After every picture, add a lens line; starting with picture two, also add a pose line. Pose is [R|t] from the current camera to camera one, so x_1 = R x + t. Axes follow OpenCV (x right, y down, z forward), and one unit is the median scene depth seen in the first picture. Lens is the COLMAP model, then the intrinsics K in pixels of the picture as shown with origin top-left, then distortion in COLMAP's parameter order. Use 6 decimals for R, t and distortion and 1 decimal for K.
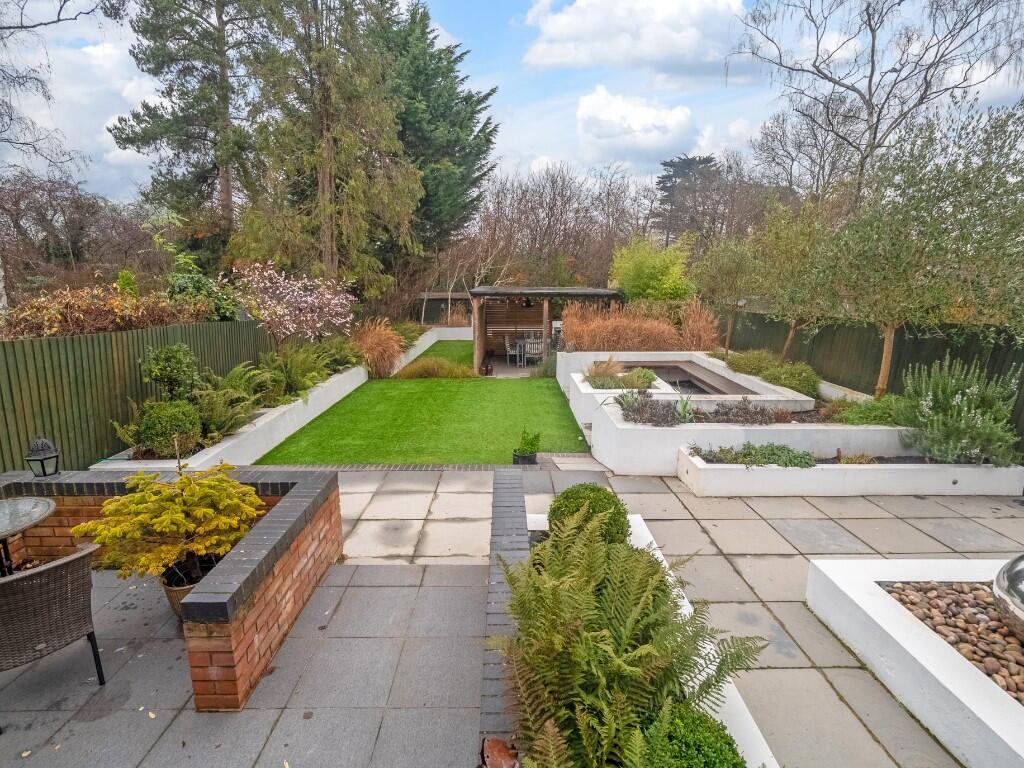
lens RADIAL K [[503.0, 0, 512.0], [0, 503.0, 385.3], [0, 0, 1]] dist [0.013167, -0.003388]
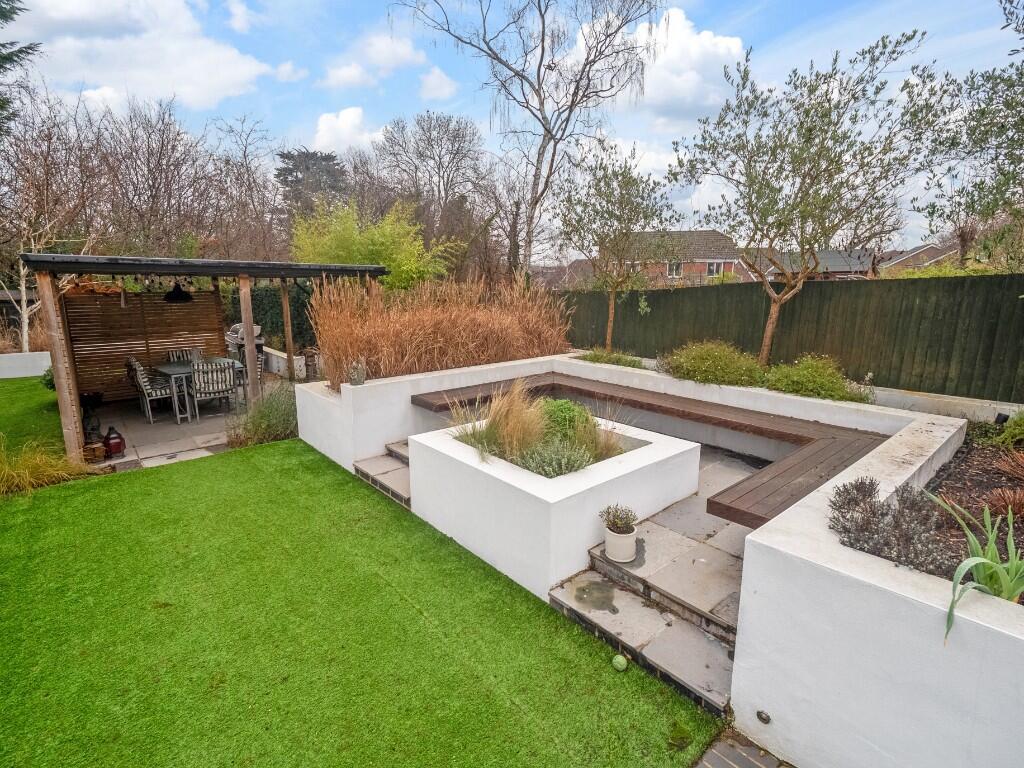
lens RADIAL K [[503.0, 0, 513.3], [0, 503.0, 382.6], [0, 0, 1]] dist [0.013167, -0.003388]
pose [[0.763341, -0.129293, 0.632925, -0.040351], [0.139692, 0.989622, 0.033682, -0.039105], [-0.630711, 0.062704, 0.773480, 0.350970]]
